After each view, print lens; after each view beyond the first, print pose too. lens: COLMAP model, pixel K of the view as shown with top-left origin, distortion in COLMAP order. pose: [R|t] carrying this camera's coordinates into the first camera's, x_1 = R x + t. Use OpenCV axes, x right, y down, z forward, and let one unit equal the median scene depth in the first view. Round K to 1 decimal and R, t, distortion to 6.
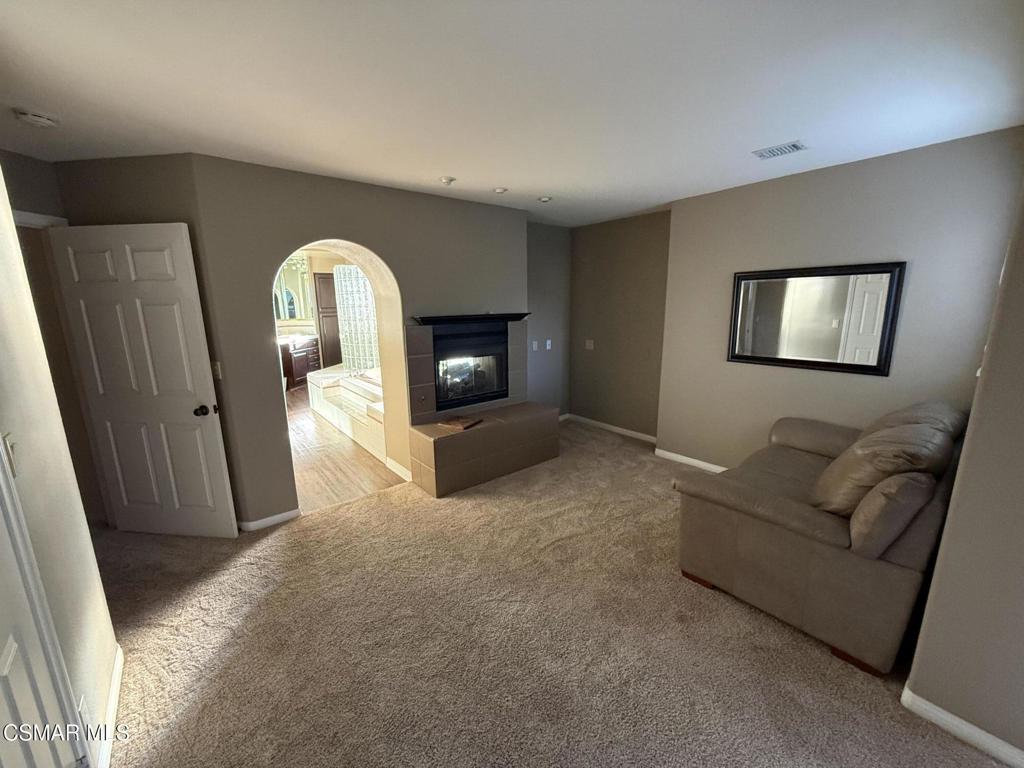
lens RADIAL K [[406.3, 0, 515.8], [0, 406.3, 383.1], [0, 0, 1]] dist [-0.001663, -0.000104]
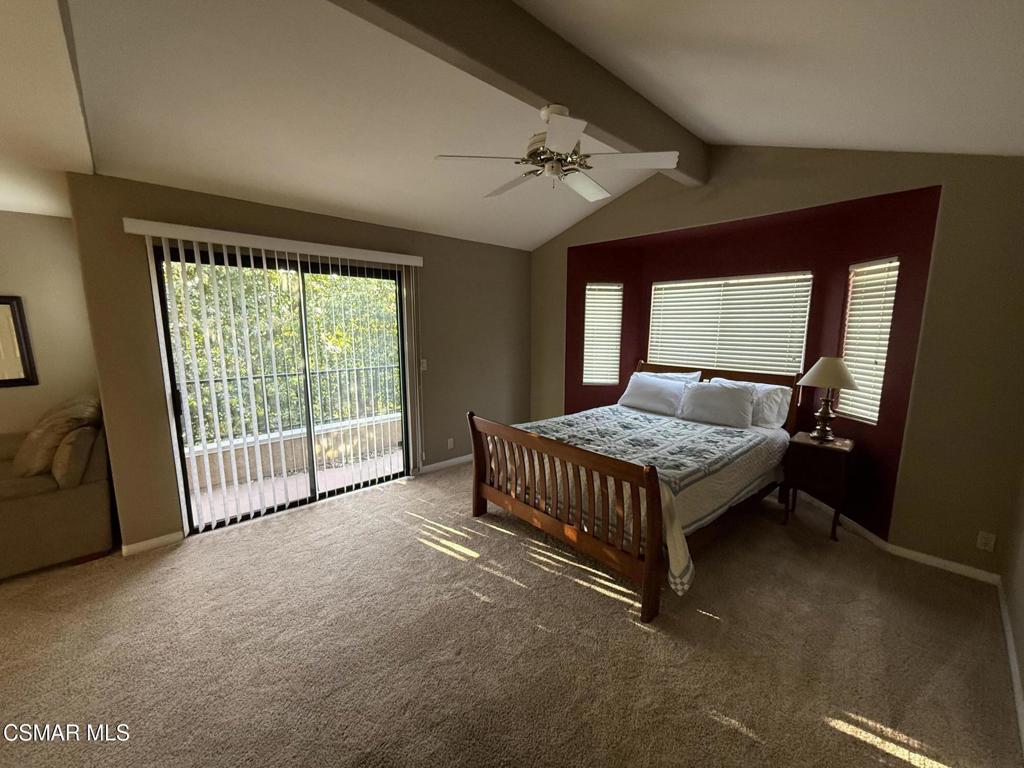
lens RADIAL K [[406.3, 0, 515.8], [0, 406.3, 383.1], [0, 0, 1]] dist [-0.001663, -0.000104]
pose [[-0.070931, -0.145355, 0.986834, -0.749383], [0.196263, 0.967952, 0.156681, 0.123492], [-0.977982, 0.204793, -0.040130, -0.704806]]
